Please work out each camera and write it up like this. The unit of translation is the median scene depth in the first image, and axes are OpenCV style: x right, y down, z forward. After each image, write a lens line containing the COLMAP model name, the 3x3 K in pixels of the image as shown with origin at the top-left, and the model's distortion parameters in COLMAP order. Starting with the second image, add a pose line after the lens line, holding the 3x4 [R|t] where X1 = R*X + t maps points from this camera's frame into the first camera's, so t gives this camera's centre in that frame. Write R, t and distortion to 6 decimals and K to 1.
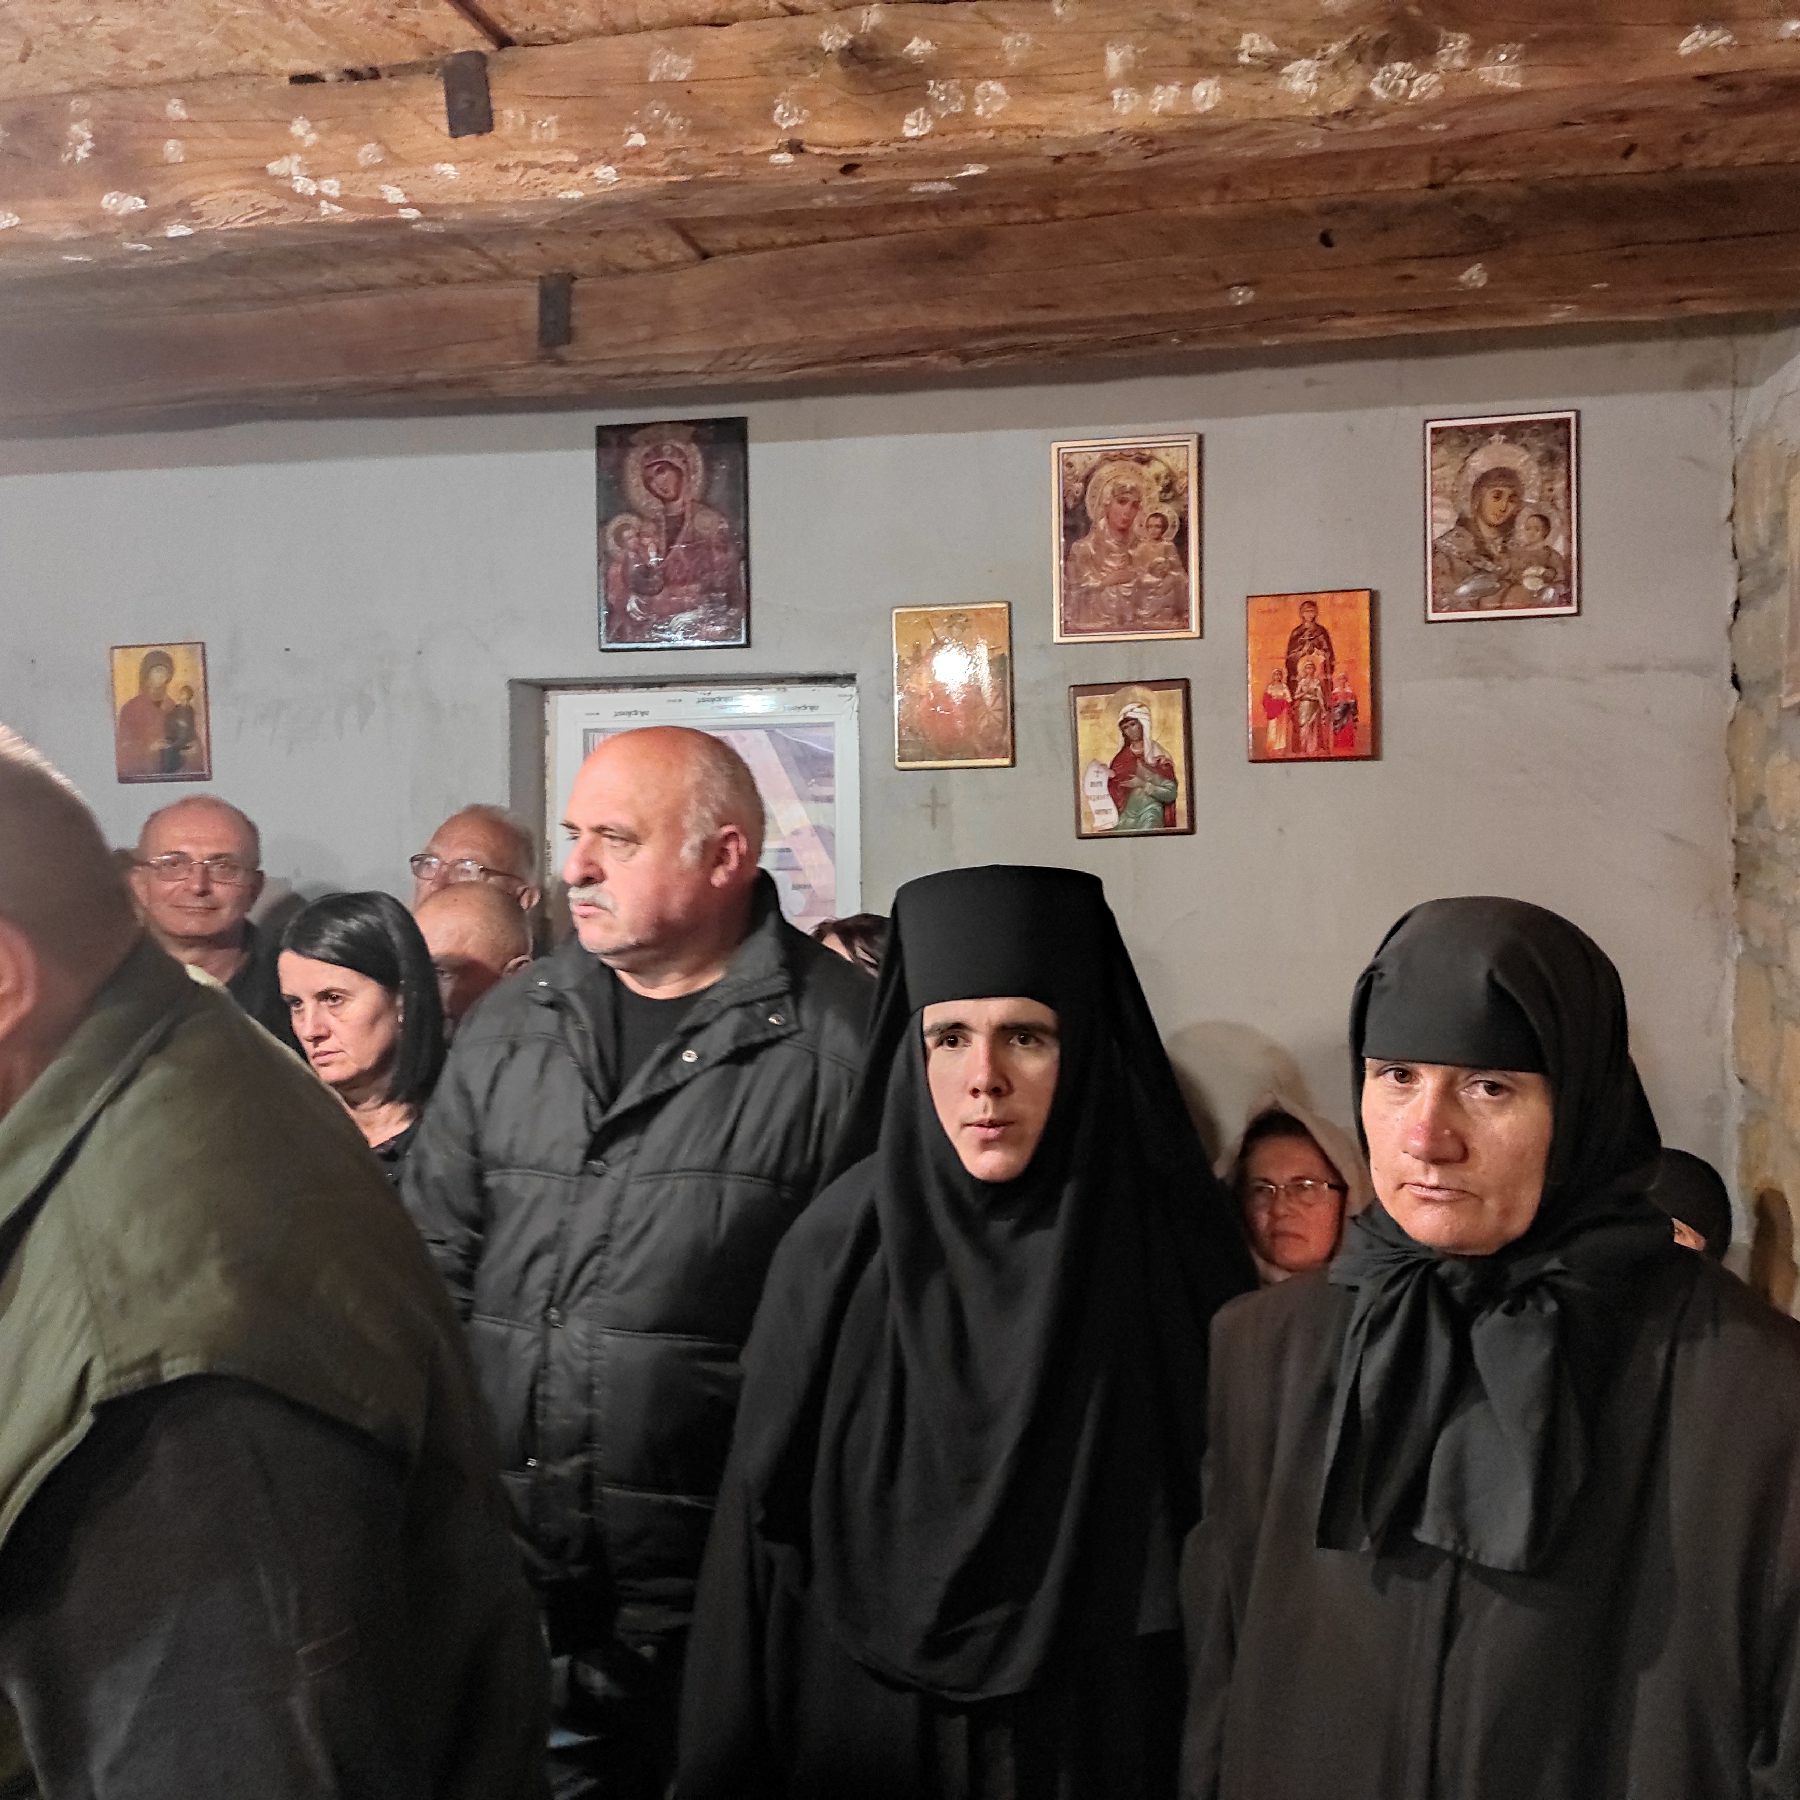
lens RADIAL K [[1790.0, 0, 913.7], [0, 1790.0, 904.7], [0, 0, 1]] dist [0.017662, 0.000000]
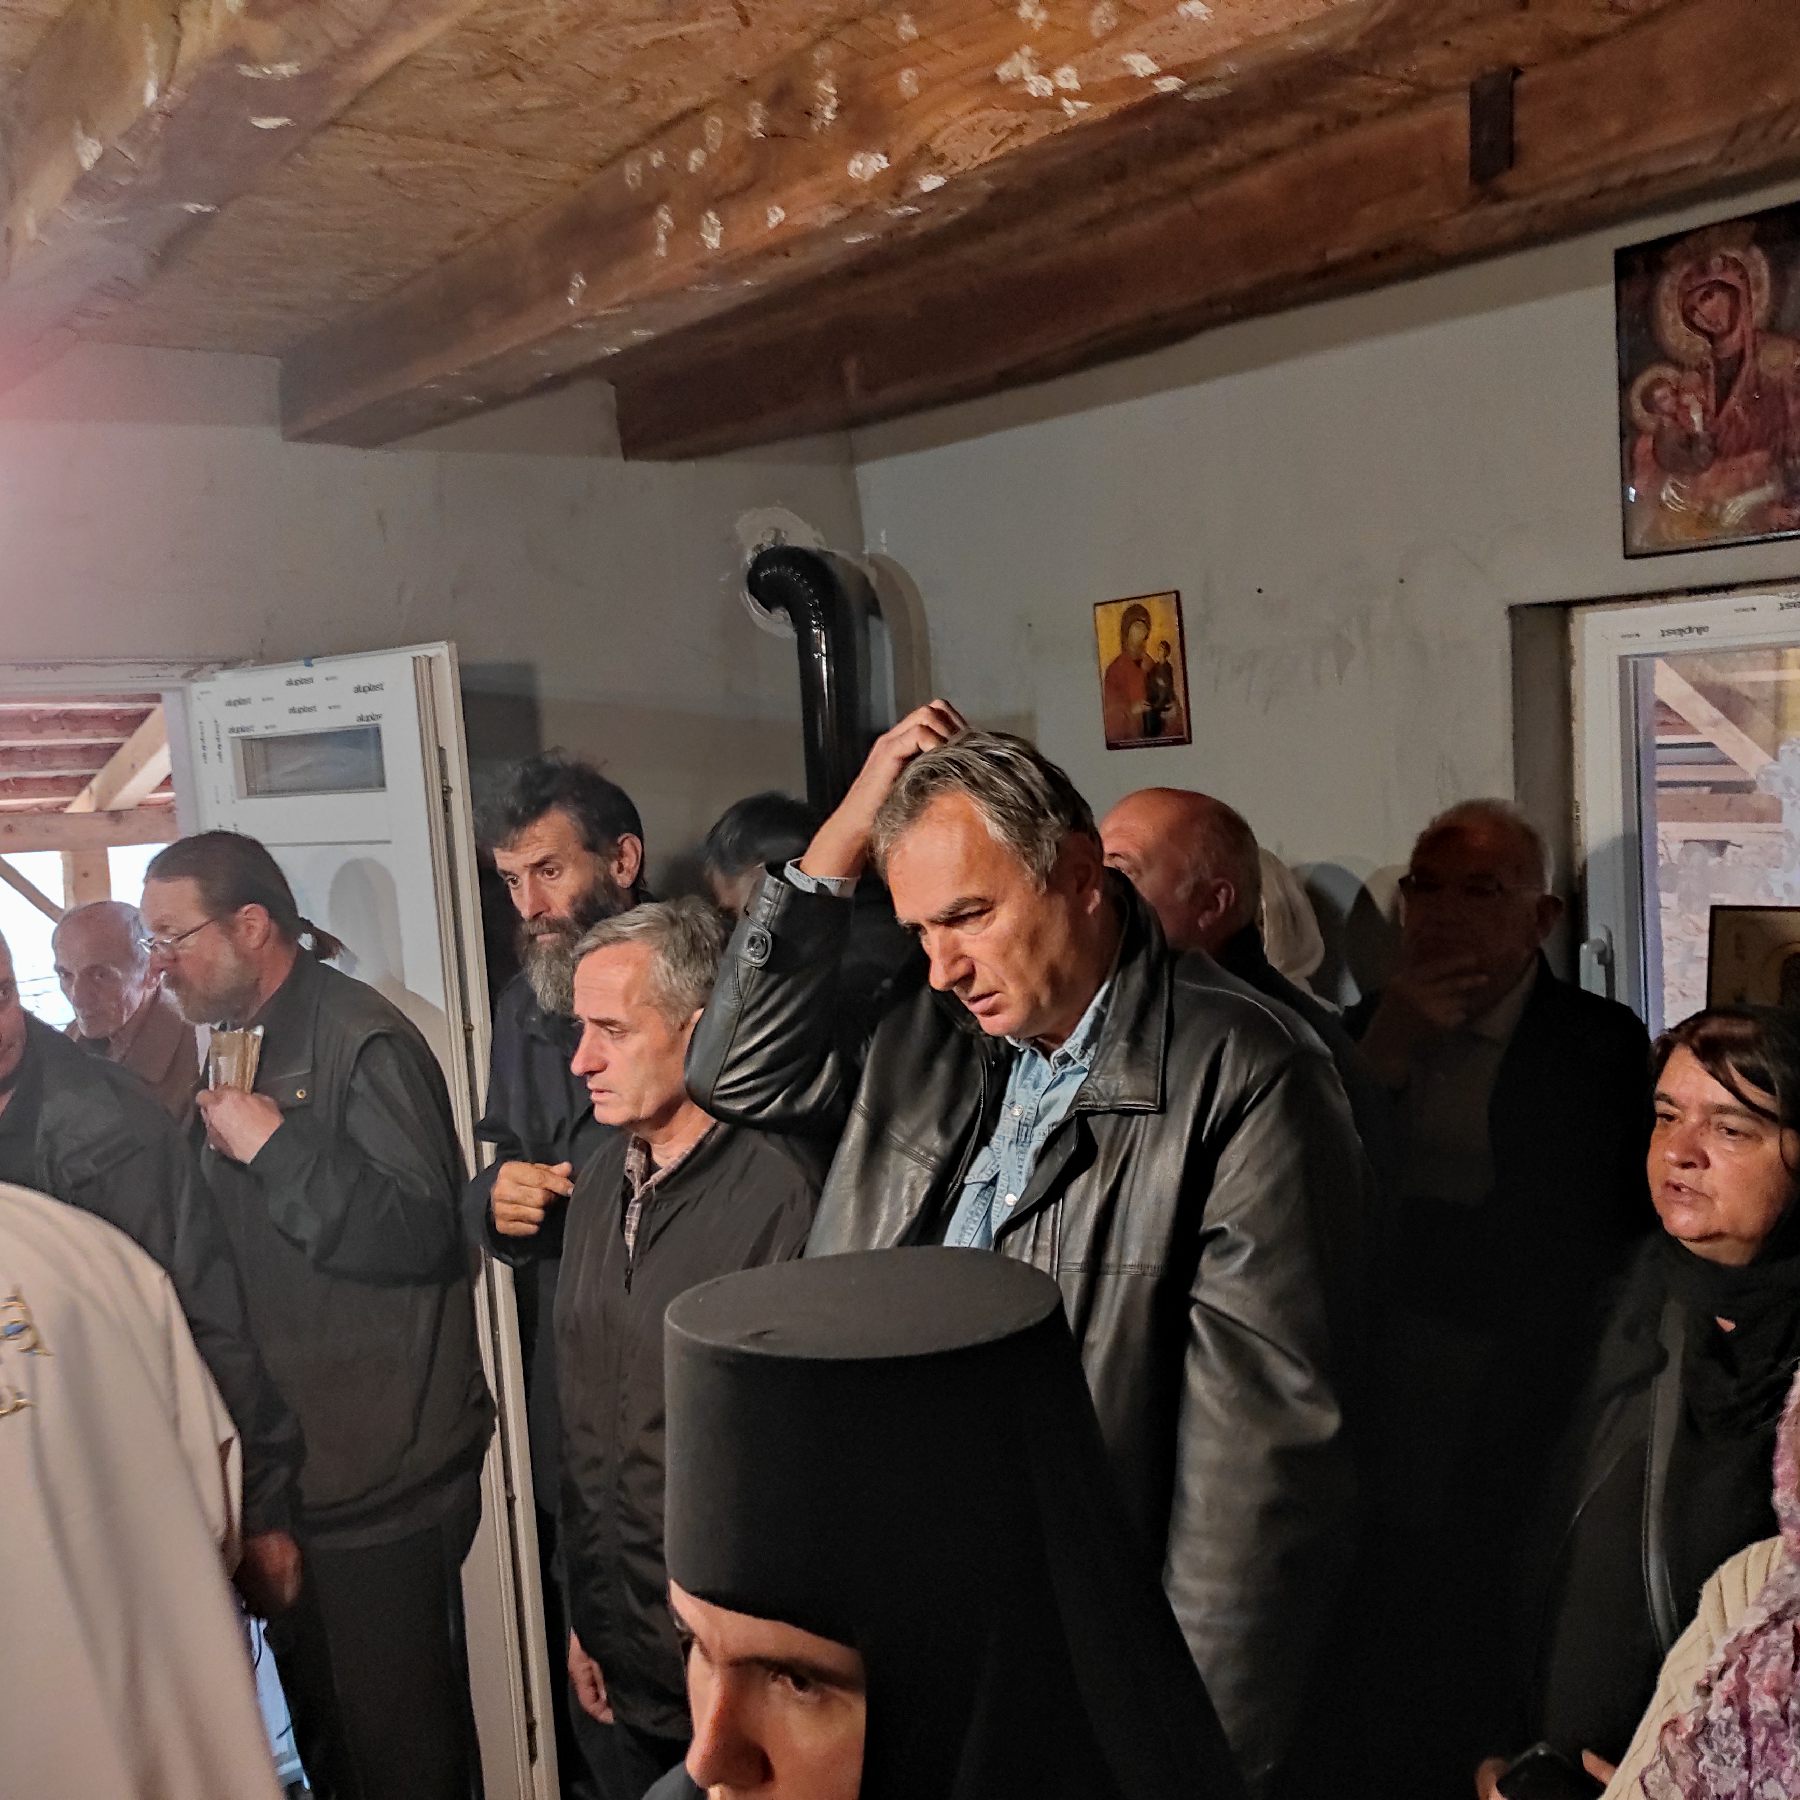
lens RADIAL K [[1790.0, 0, 913.1], [0, 1790.0, 913.8], [0, 0, 1]] dist [0.017662, 0.000000]
pose [[0.788954, 0.013895, -0.614295, 0.053259], [0.055842, 0.993986, 0.094202, -0.082783], [0.611910, -0.108625, 0.783433, 0.218480]]
